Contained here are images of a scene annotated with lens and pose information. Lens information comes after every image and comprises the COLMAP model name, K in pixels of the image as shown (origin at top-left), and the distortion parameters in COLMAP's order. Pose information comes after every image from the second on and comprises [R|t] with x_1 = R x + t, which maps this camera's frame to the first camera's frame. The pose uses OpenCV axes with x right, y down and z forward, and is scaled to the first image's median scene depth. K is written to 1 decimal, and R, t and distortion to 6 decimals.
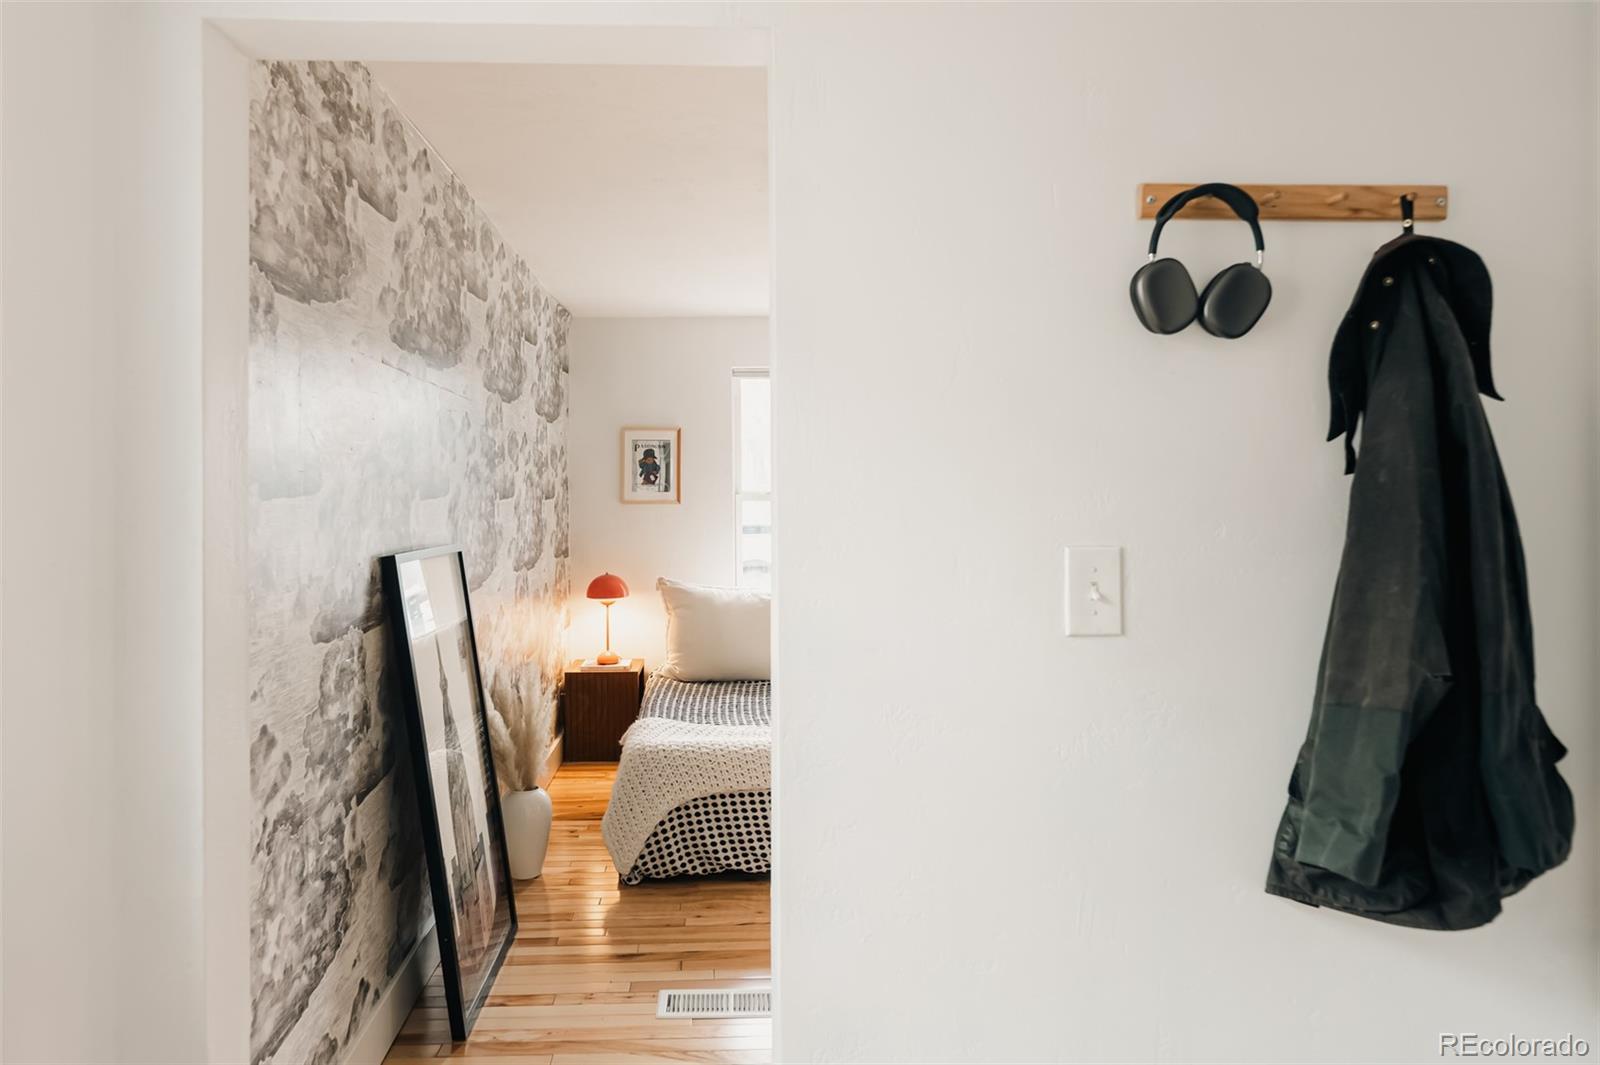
lens RADIAL K [[1033.2, 0, 754.9], [0, 1033.2, 483.1], [0, 0, 1]] dist [-0.016287, 0.000647]
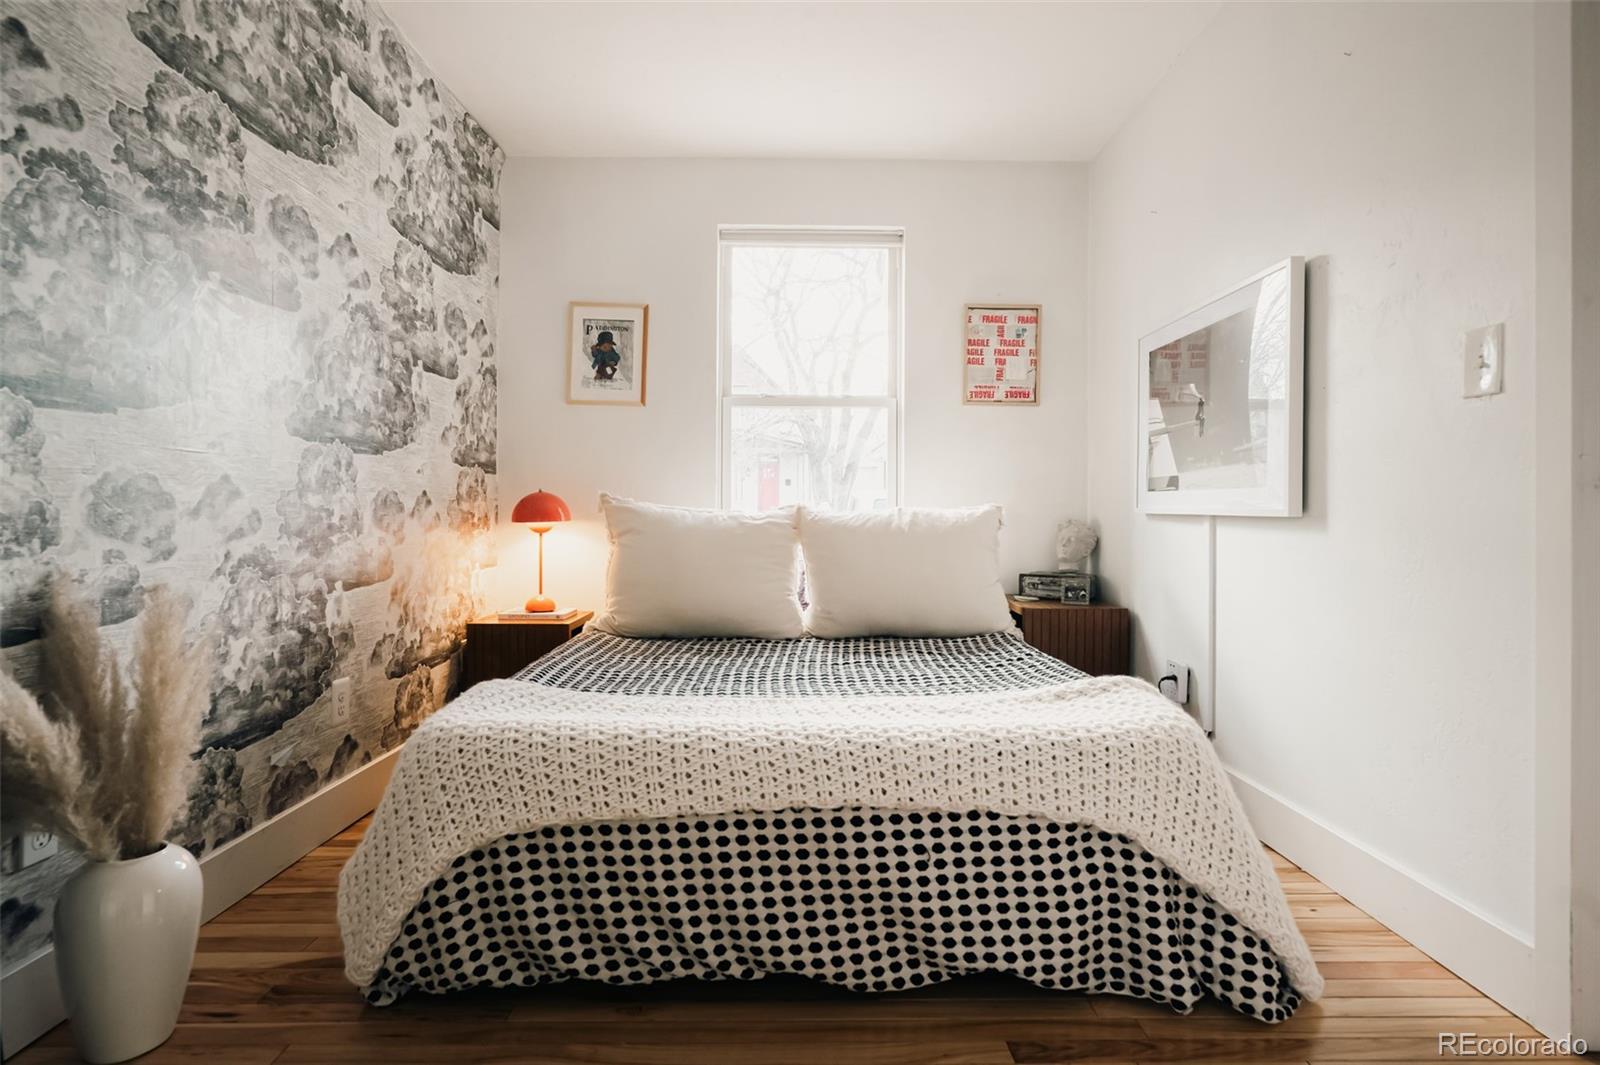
lens RADIAL K [[847.2, 0, 809.3], [0, 847.2, 521.7], [0, 0, 1]] dist [-0.010283, 0.001773]
pose [[0.999643, 0.010376, -0.024613, 0.094758], [-0.010142, 0.999902, 0.009622, 0.148700], [0.024710, -0.009369, 0.999651, 0.595804]]
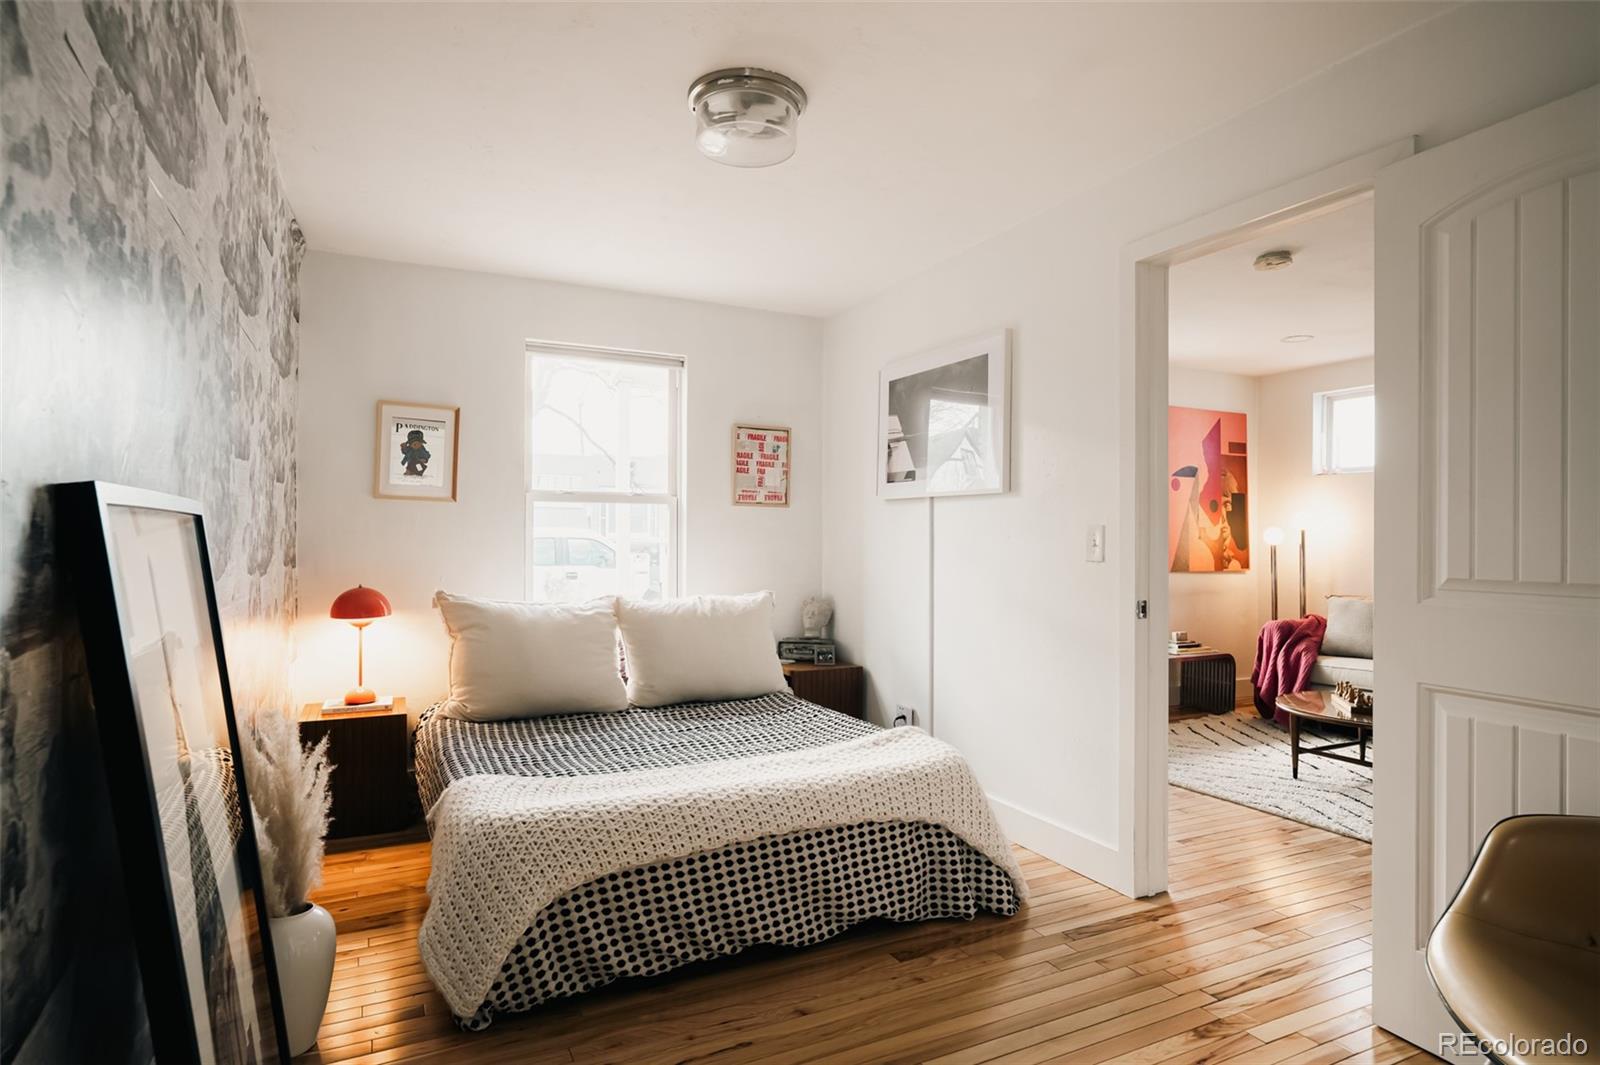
lens RADIAL K [[892.6, 0, 840.6], [0, 892.6, 529.2], [0, 0, 1]] dist [-0.018005, 0.000675]
pose [[0.898139, 0.017064, 0.439380, -0.164965], [-0.015870, 0.999854, -0.006391, 0.063669], [-0.439425, -0.001233, 0.898278, 0.377613]]
